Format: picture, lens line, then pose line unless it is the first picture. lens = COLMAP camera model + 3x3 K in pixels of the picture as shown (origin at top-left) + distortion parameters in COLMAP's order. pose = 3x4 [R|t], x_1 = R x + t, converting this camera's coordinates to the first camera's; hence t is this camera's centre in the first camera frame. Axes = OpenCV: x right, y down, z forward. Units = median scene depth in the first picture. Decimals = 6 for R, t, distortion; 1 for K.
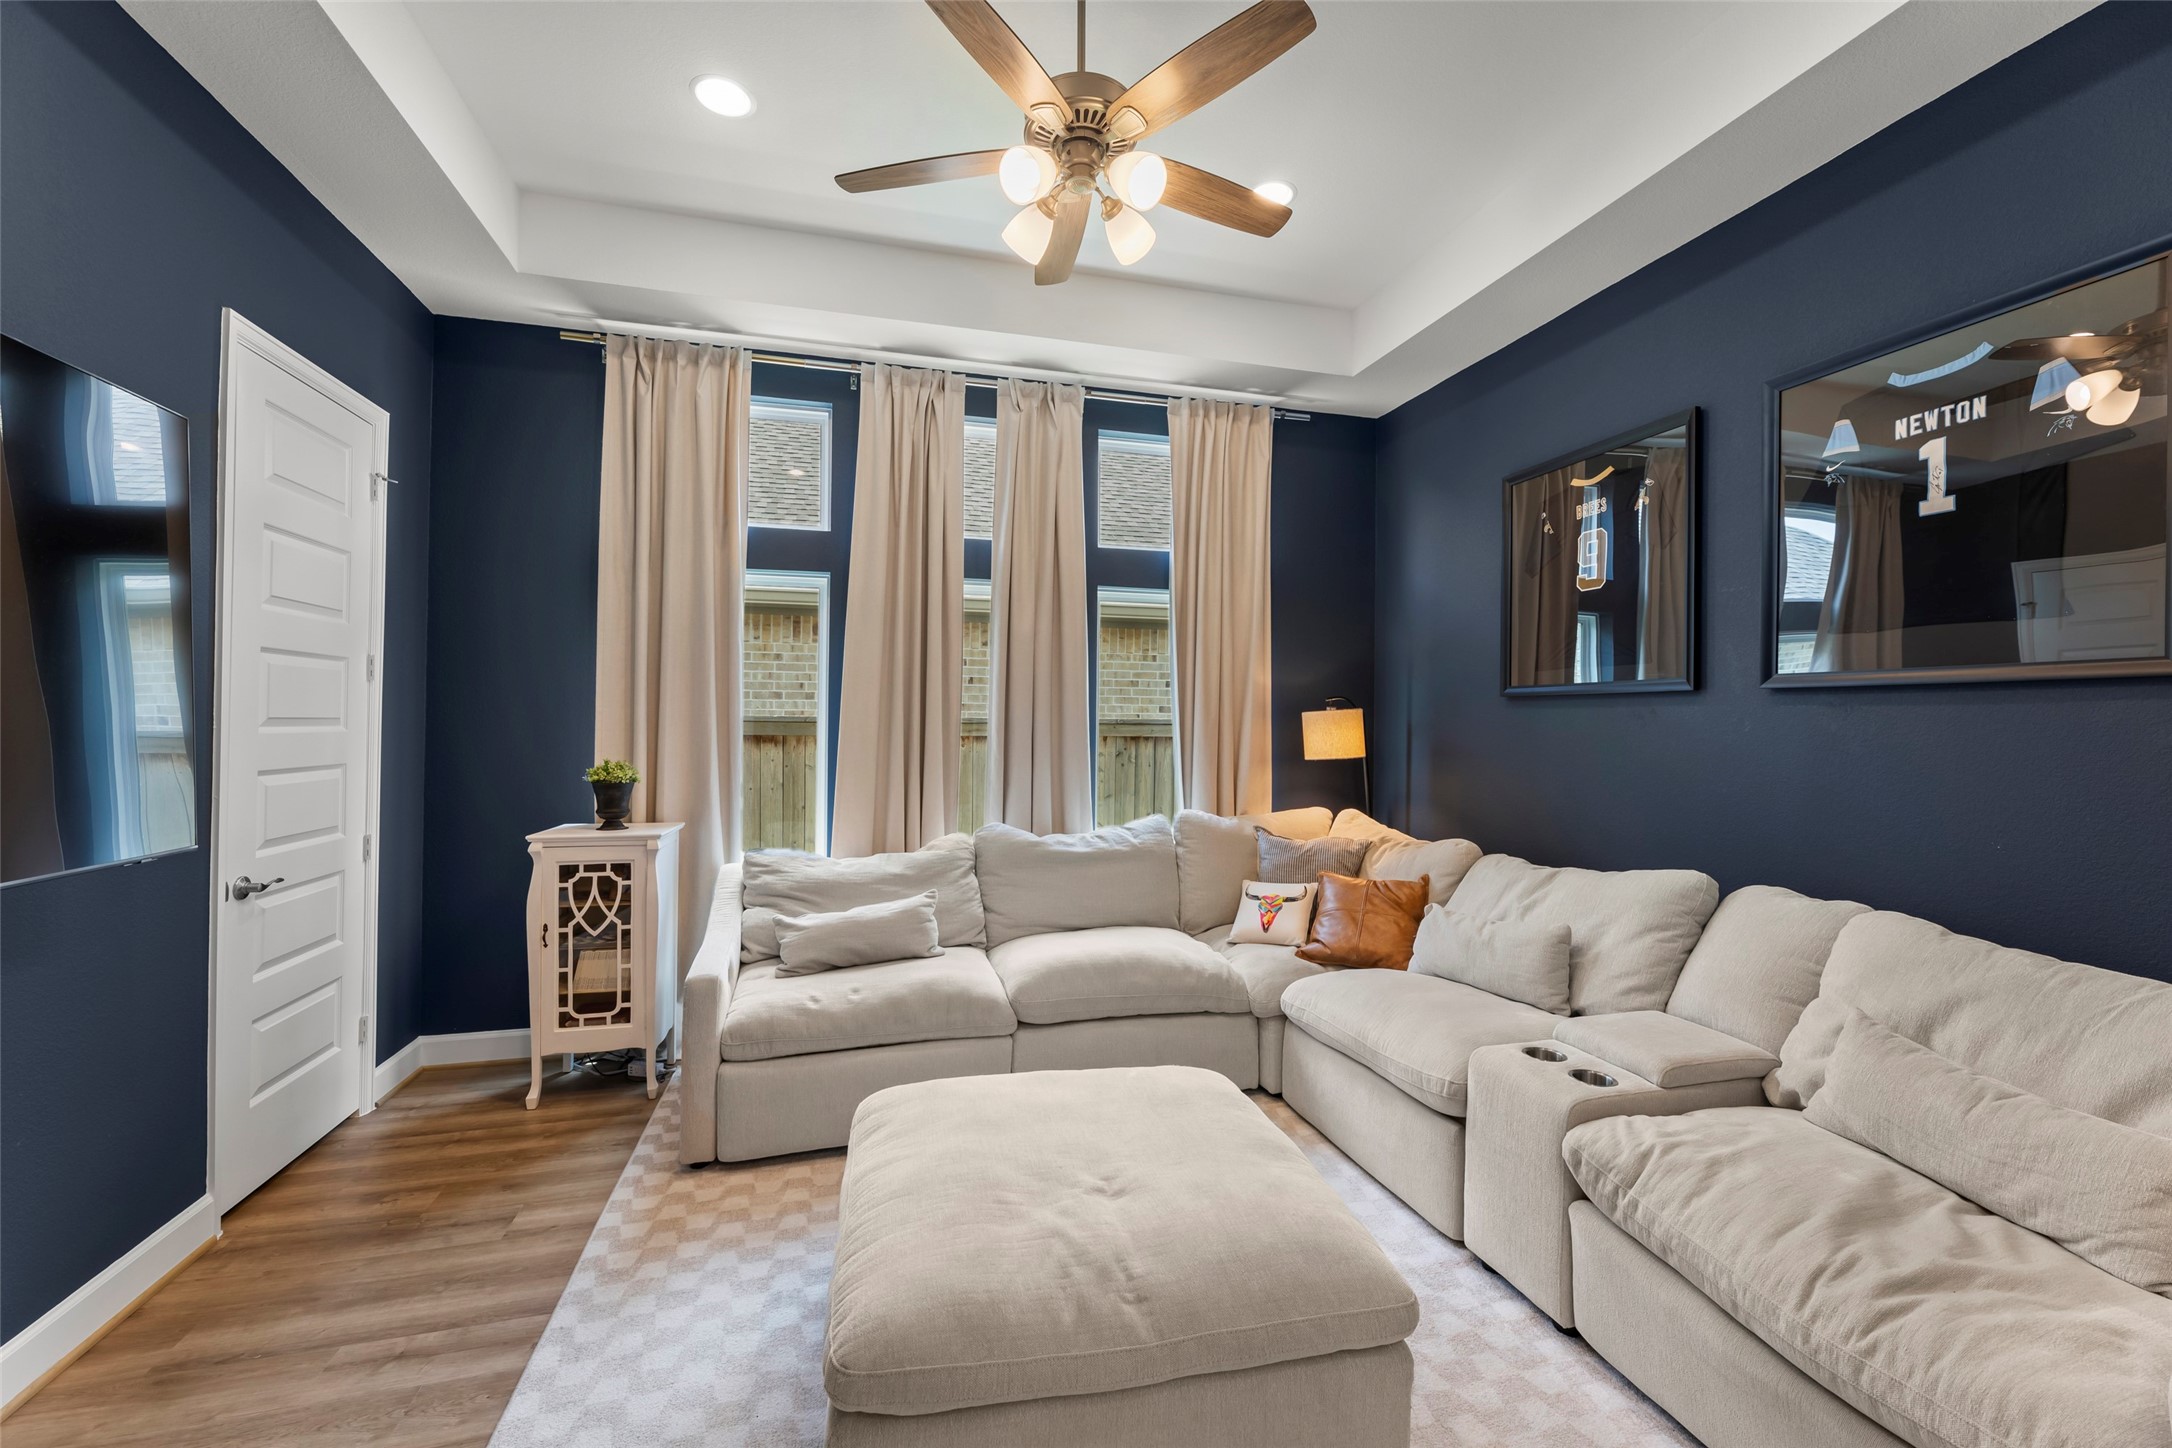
lens RADIAL K [[876.7, 0, 1088.0], [0, 876.7, 705.5], [0, 0, 1]] dist [0.001833, -0.000443]
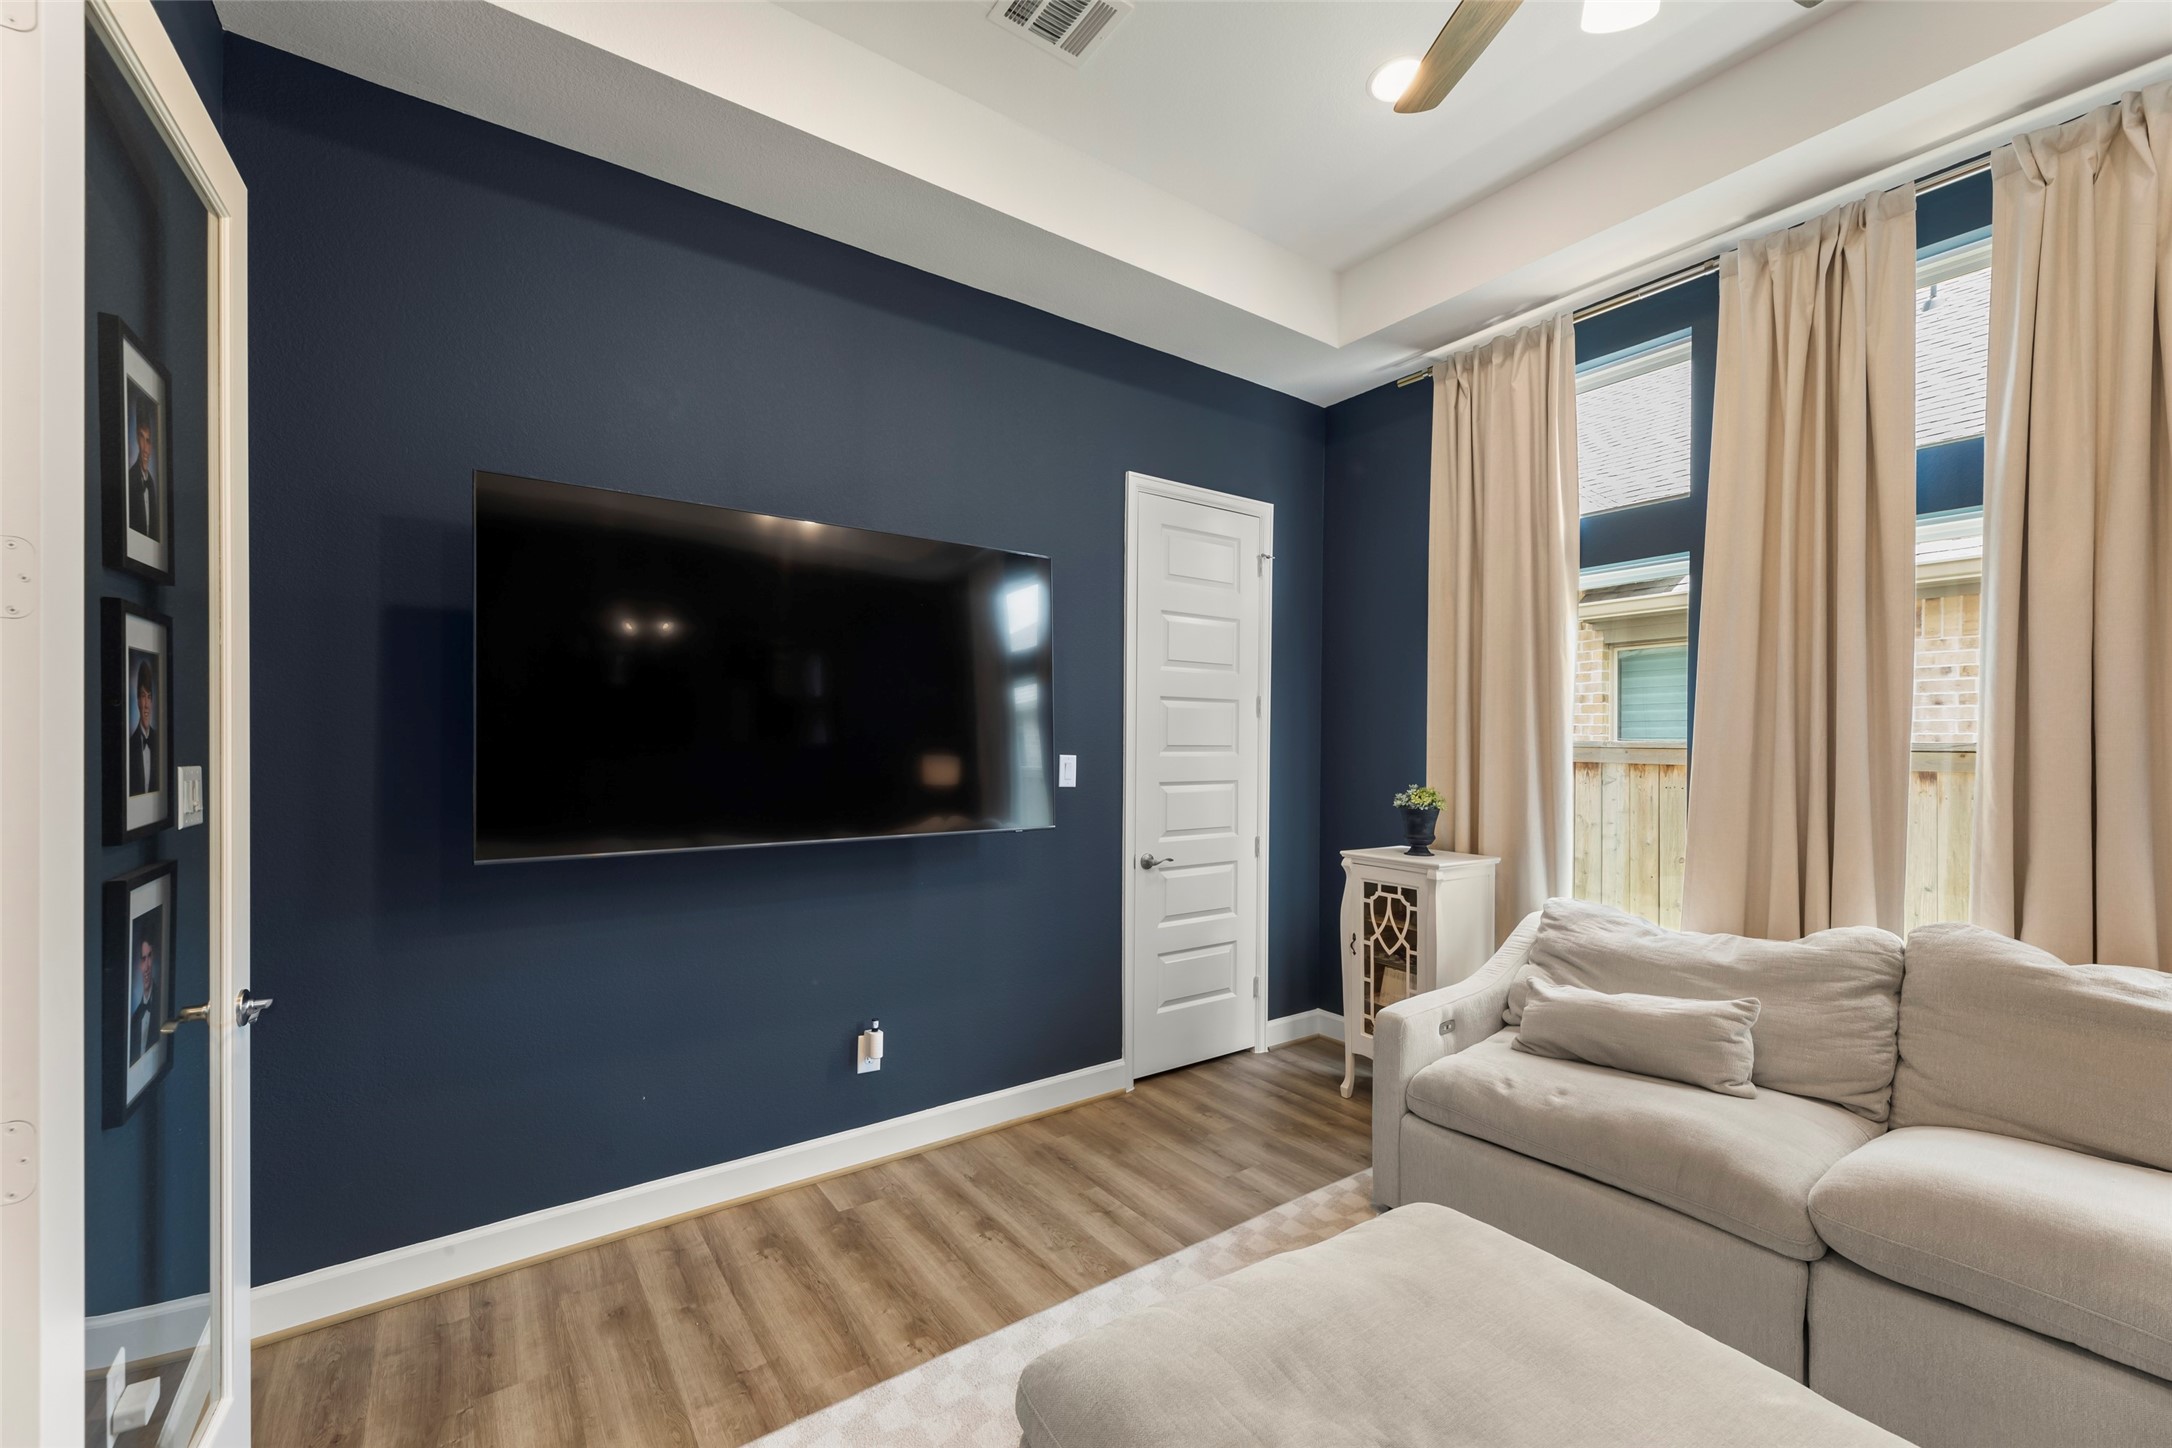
lens RADIAL K [[887.4, 0, 1081.5], [0, 887.4, 738.3], [0, 0, 1]] dist [0.001162, 0.000164]
pose [[0.340075, -0.011937, -0.940323, 0.307534], [0.015549, 0.999854, -0.007070, 0.008306], [0.940270, -0.012217, 0.340211, 0.304211]]
